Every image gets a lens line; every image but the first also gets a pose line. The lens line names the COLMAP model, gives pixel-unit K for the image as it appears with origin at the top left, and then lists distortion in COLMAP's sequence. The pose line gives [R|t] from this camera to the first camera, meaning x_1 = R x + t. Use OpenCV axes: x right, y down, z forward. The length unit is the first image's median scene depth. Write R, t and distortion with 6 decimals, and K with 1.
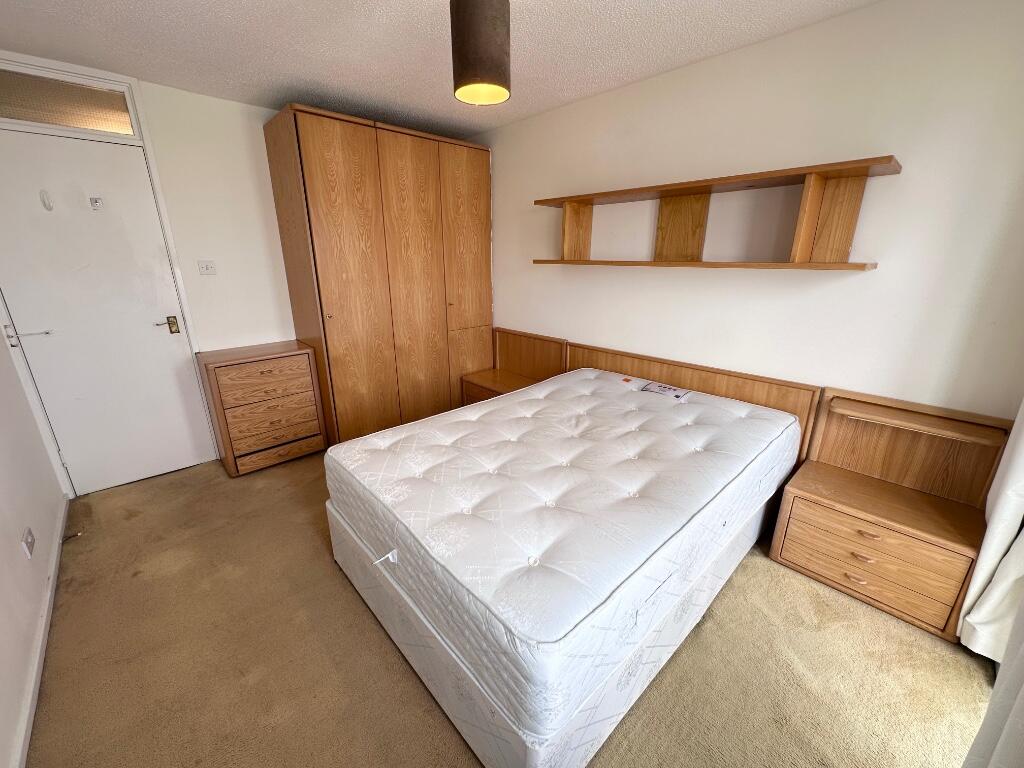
lens RADIAL K [[411.5, 0, 511.4], [0, 411.5, 384.0], [0, 0, 1]] dist [-0.001641, -0.000064]
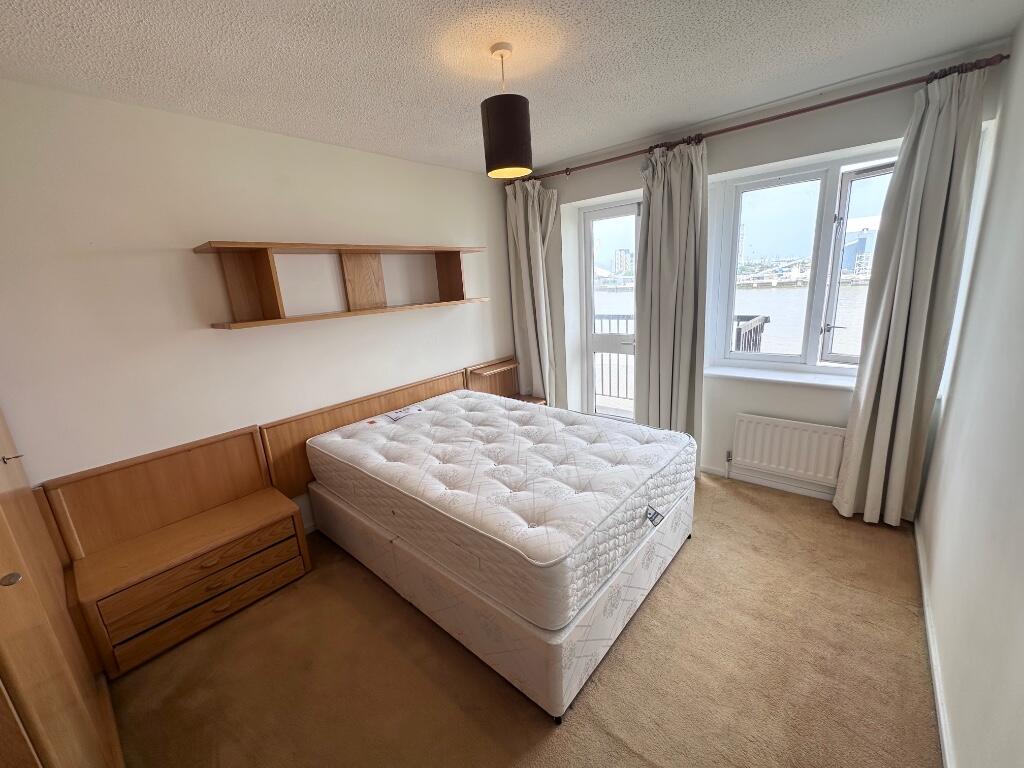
lens RADIAL K [[411.5, 0, 511.8], [0, 411.5, 382.4], [0, 0, 1]] dist [-0.001641, -0.000064]
pose [[-0.096016, -0.233805, 0.967531, -0.799968], [0.361726, 0.897370, 0.252748, -0.255714], [-0.927327, 0.374249, -0.001589, 0.696312]]
